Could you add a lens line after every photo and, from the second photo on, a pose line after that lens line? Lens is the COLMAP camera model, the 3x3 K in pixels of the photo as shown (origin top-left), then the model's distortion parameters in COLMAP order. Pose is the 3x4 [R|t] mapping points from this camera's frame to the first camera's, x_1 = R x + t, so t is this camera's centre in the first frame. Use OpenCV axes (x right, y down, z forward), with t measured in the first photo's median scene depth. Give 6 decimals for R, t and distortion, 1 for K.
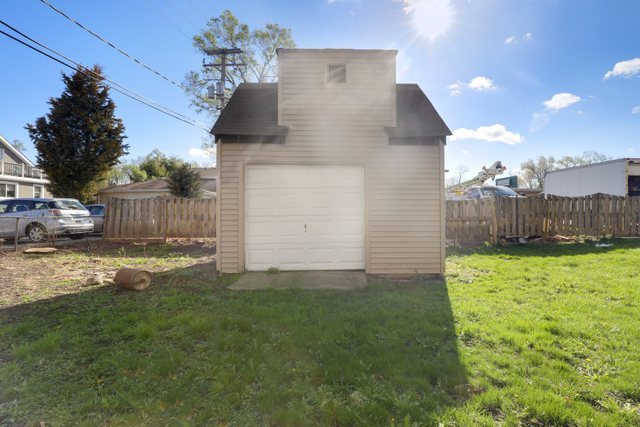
lens RADIAL K [[308.5, 0, 321.0], [0, 308.5, 215.6], [0, 0, 1]] dist [-0.000468, 0.000124]
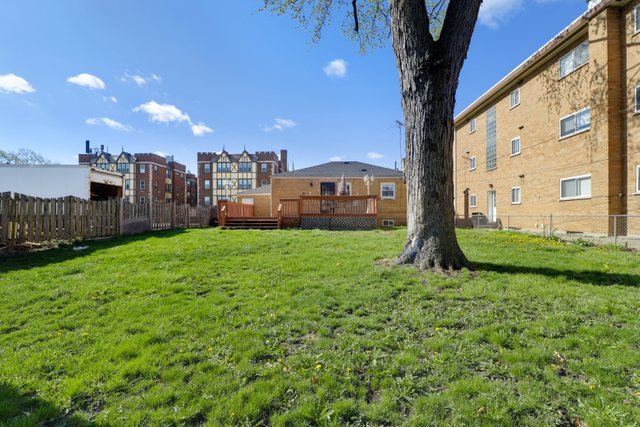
lens RADIAL K [[308.5, 0, 321.0], [0, 308.5, 215.6], [0, 0, 1]] dist [-0.000468, 0.000124]
pose [[0.018269, 0.004393, 0.999823, -0.069646], [0.006020, 0.999972, -0.004503, -0.000345], [-0.999815, 0.006101, 0.018242, 0.178156]]
